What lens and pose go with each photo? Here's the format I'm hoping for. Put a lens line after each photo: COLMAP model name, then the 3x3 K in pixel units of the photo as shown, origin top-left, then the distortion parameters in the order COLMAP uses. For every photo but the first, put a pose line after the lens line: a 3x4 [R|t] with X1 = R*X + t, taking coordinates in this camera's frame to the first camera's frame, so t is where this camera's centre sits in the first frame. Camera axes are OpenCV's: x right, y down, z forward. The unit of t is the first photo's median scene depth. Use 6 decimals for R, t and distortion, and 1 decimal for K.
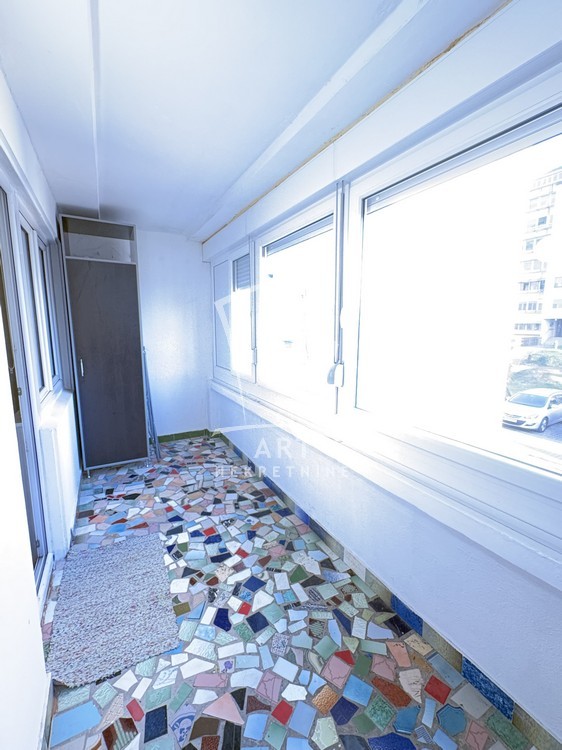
lens RADIAL K [[329.7, 0, 279.1], [0, 329.7, 374.1], [0, 0, 1]] dist [-0.001381, -0.000172]
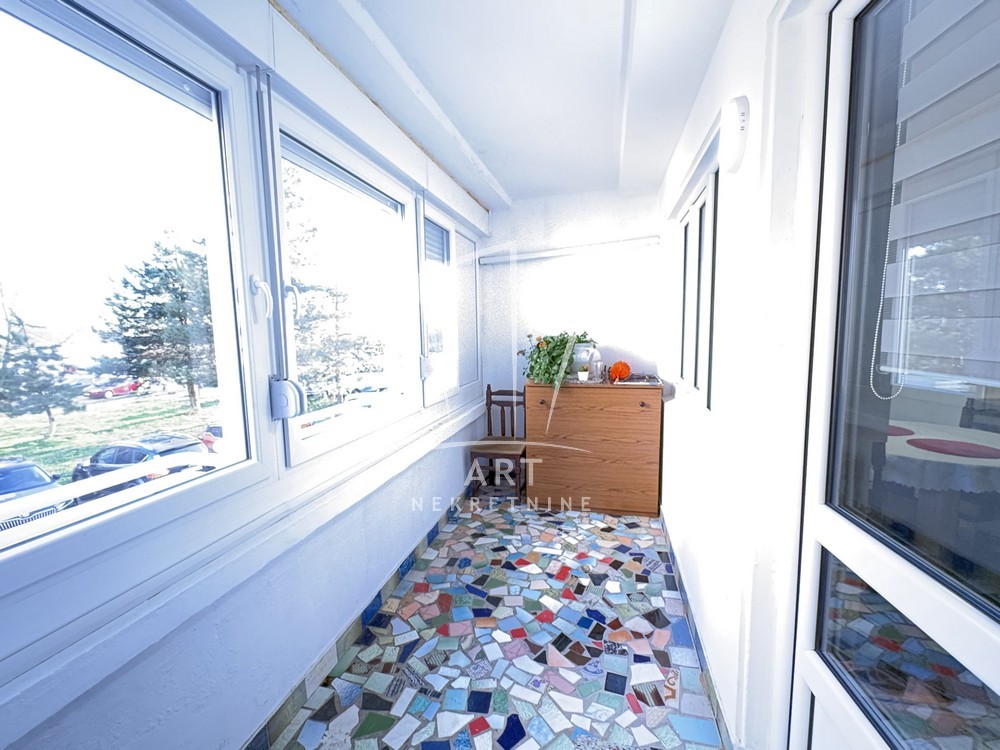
lens RADIAL K [[439.6, 0, 498.5], [0, 439.6, 377.8], [0, 0, 1]] dist [-0.001381, -0.000172]
pose [[-0.751519, -0.056972, 0.657246, -0.810906], [0.111890, 0.970823, 0.212093, -0.210238], [-0.650153, 0.232931, -0.723218, 1.713517]]
